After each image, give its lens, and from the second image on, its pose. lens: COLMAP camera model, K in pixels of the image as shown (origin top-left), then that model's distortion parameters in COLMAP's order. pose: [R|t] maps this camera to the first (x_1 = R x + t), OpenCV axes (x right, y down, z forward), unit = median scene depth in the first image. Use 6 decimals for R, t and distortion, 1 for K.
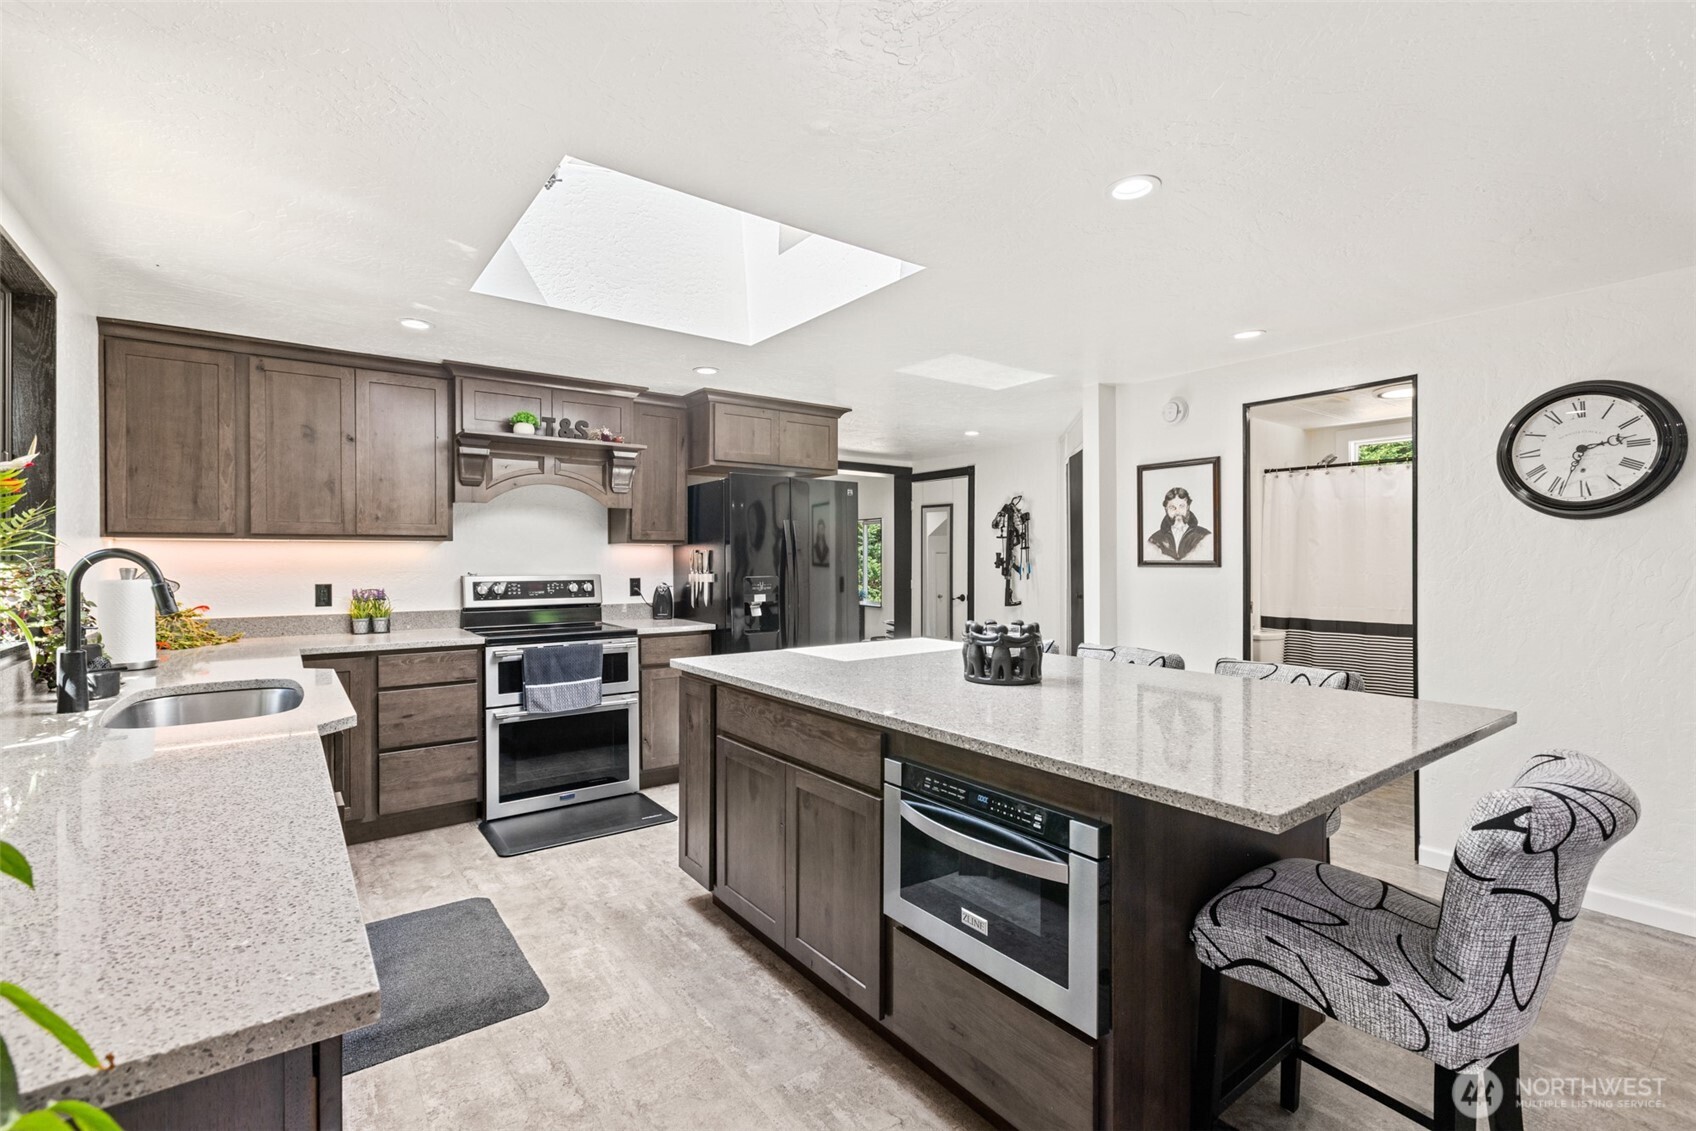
lens RADIAL K [[771.9, 0, 862.6], [0, 771.9, 555.5], [0, 0, 1]] dist [0.001653, 0.000293]
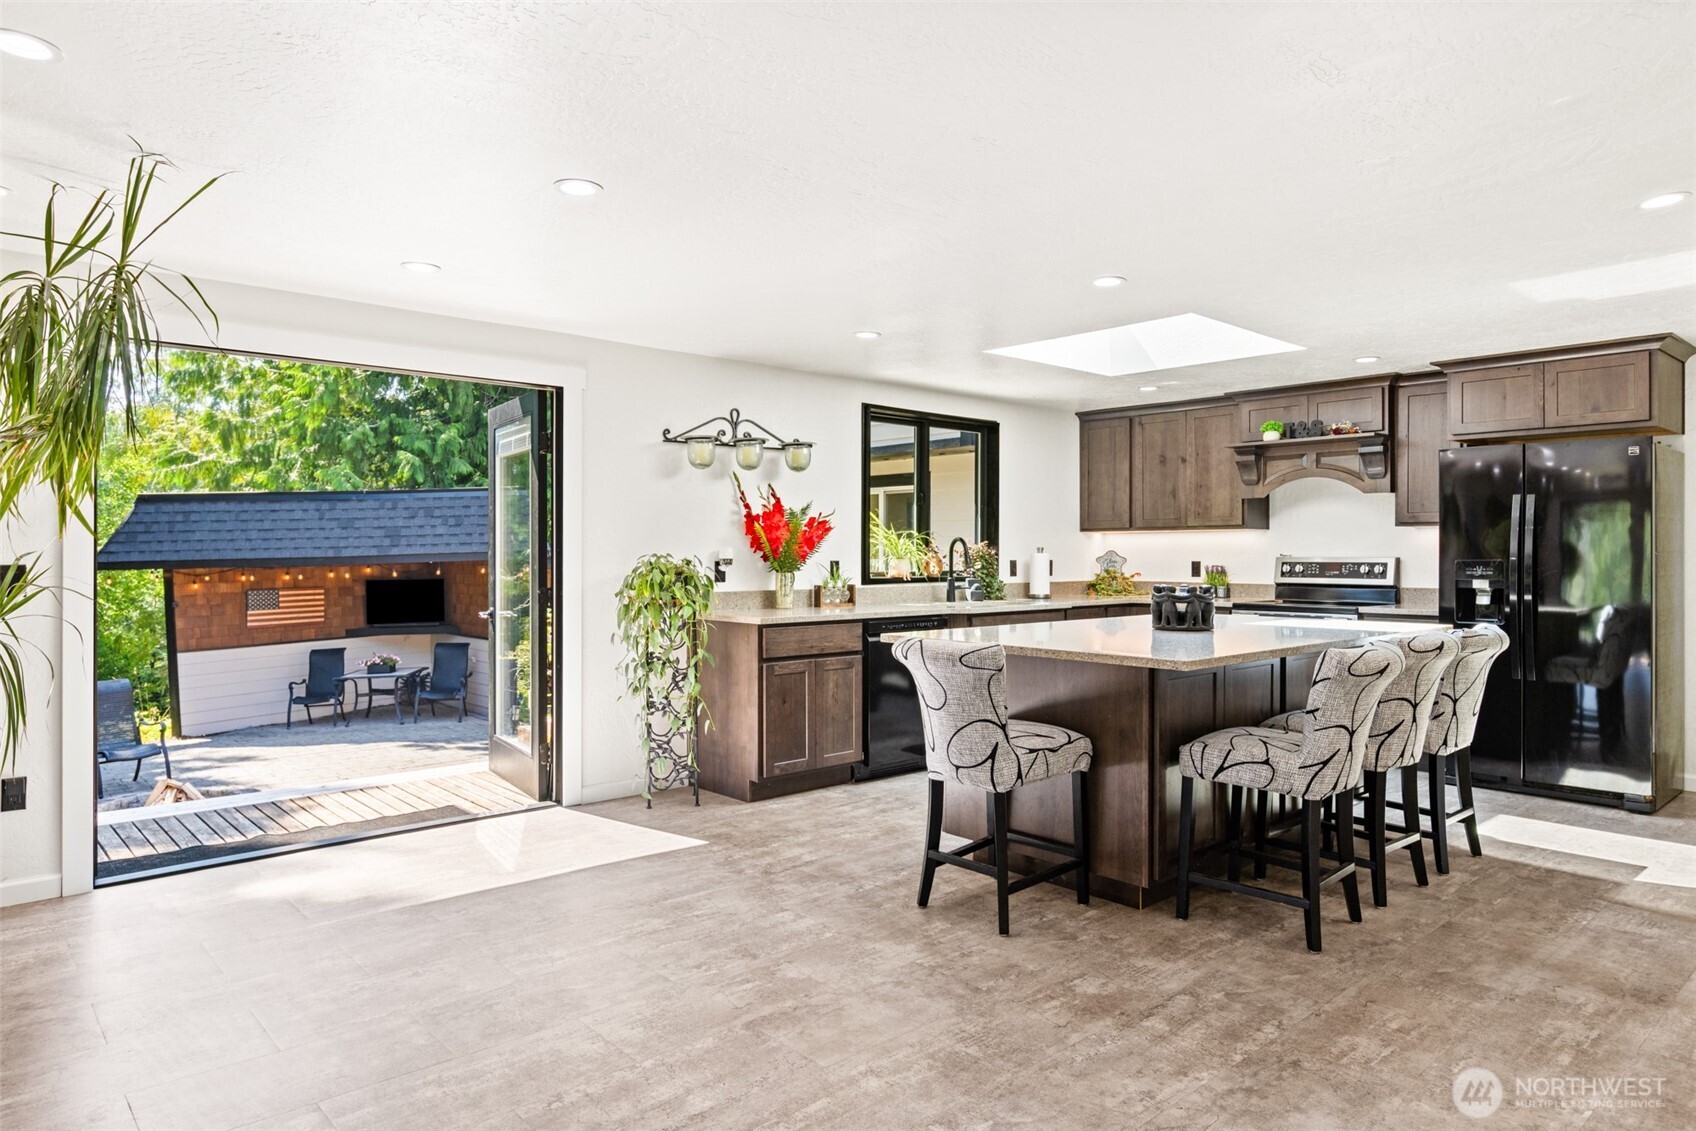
lens RADIAL K [[1110.2, 0, 859.6], [0, 1110.2, 564.1], [0, 0, 1]] dist [0.001566, 0.000056]
pose [[0.105253, 0.006206, -0.994426, 1.182346], [0.005209, 0.999963, 0.006792, 0.022602], [0.994432, -0.005894, 0.105217, 0.161918]]
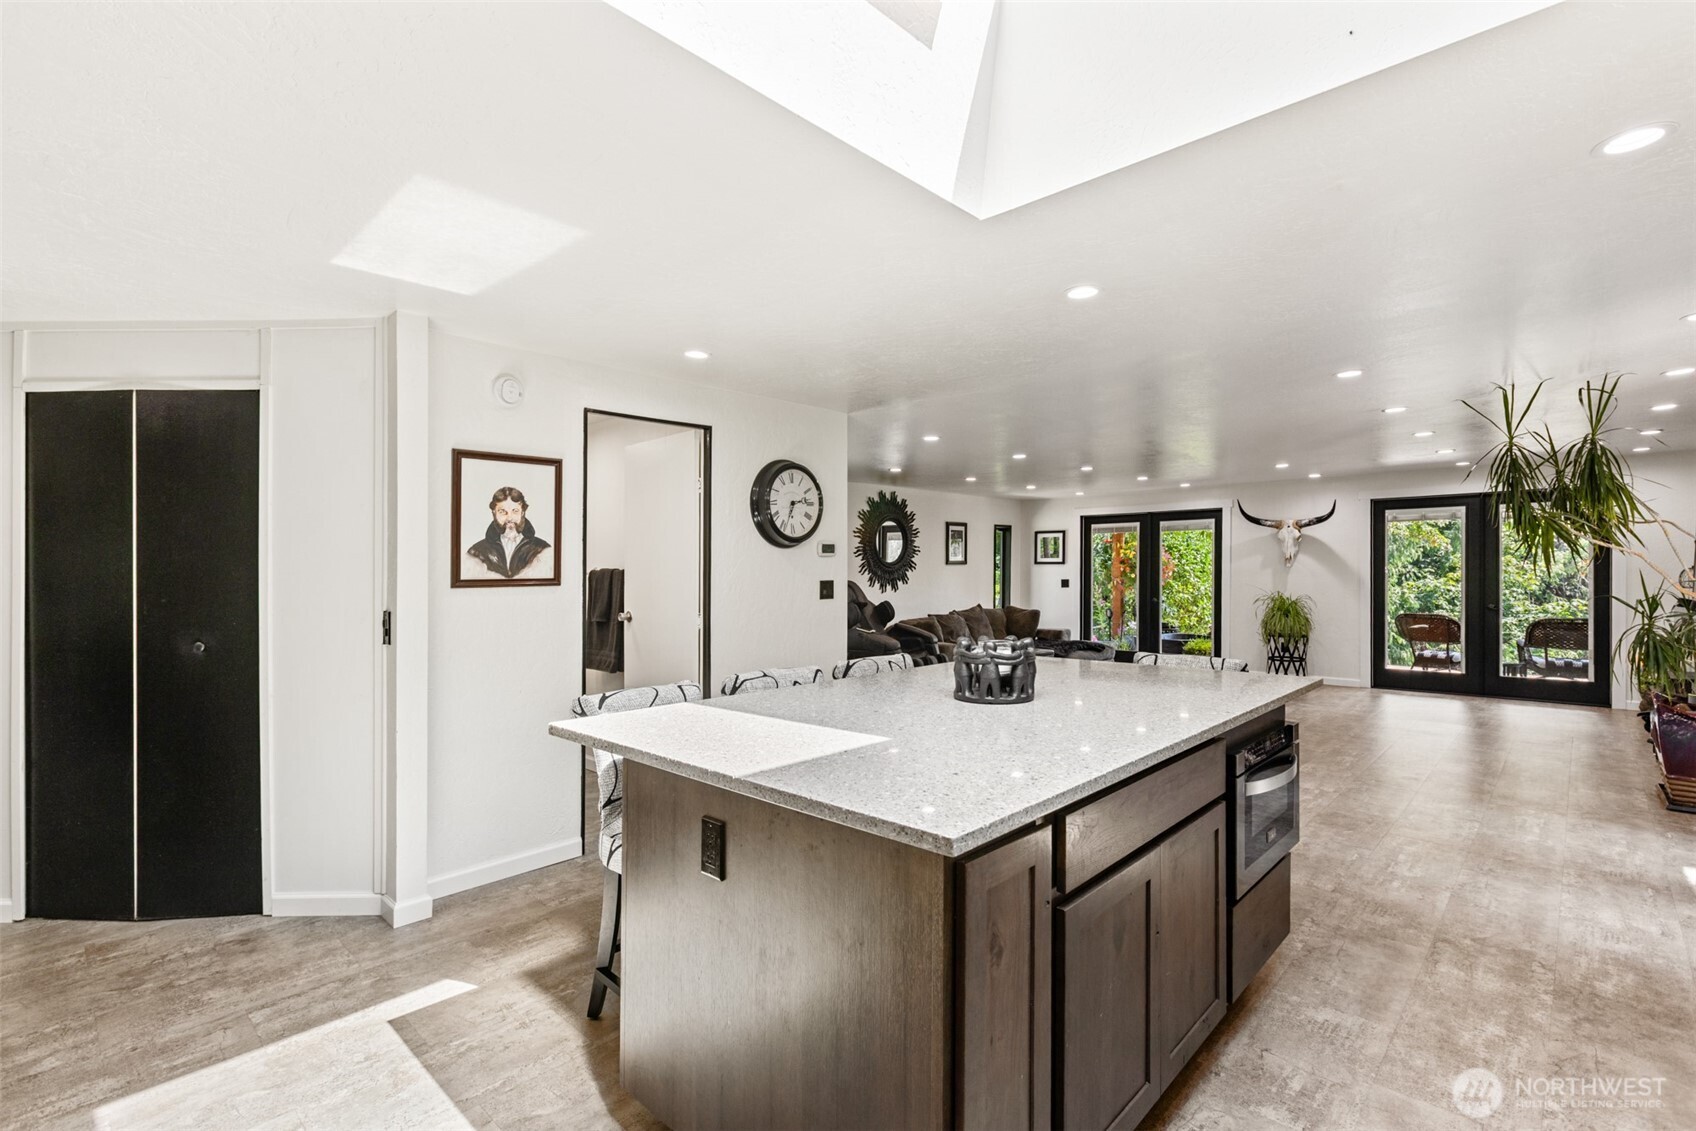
lens RADIAL K [[771.9, 0, 851.6], [0, 771.9, 572.9], [0, 0, 1]] dist [0.001653, 0.000293]
pose [[-0.152298, -0.003580, 0.988328, -0.449946], [0.001227, 0.999992, 0.003811, -0.001990], [-0.988334, 0.001793, -0.152292, 0.794558]]
